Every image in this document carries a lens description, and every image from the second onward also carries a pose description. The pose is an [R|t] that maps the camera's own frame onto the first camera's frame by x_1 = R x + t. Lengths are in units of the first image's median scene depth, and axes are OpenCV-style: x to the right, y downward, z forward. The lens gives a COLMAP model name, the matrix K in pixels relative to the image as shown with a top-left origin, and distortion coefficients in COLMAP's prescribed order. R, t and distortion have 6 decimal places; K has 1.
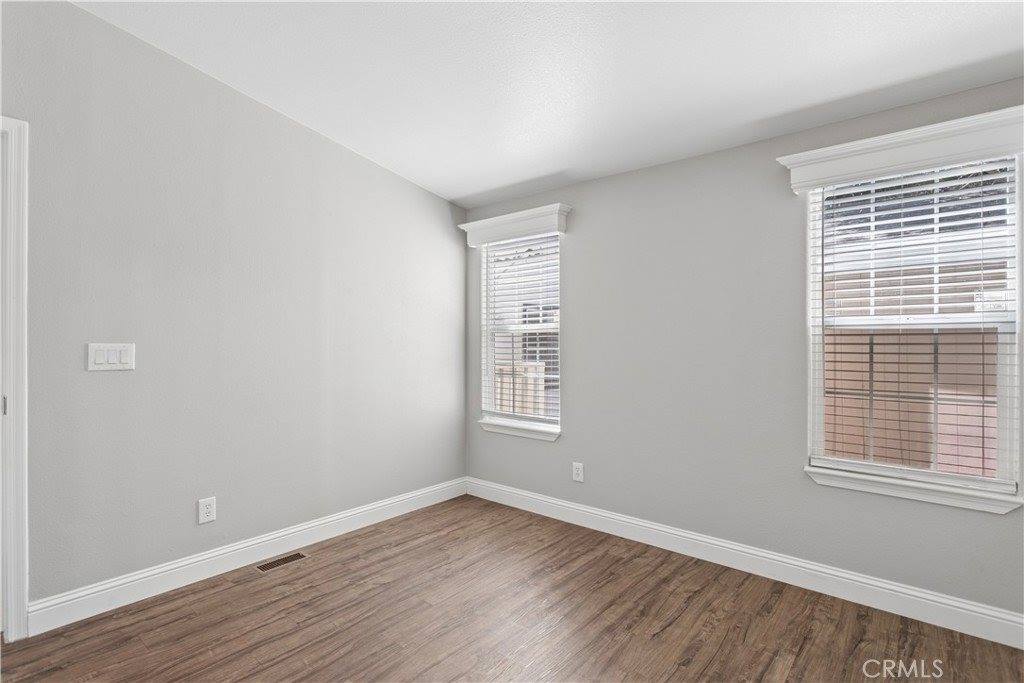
lens RADIAL K [[491.9, 0, 507.1], [0, 491.9, 339.8], [0, 0, 1]] dist [-0.012708, 0.002255]
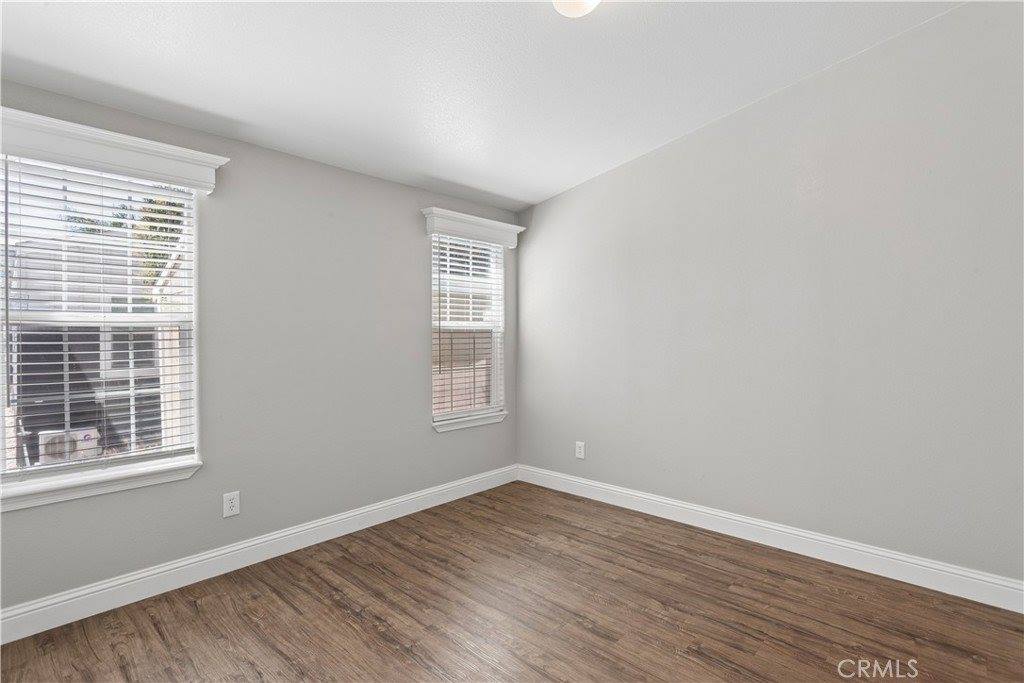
lens RADIAL K [[491.9, 0, 506.2], [0, 491.9, 338.6], [0, 0, 1]] dist [-0.012708, 0.002255]
pose [[0.059867, -0.007500, 0.998178, -0.776129], [0.005550, 0.999959, 0.007180, -0.001182], [-0.998191, 0.005110, 0.059906, 0.644433]]
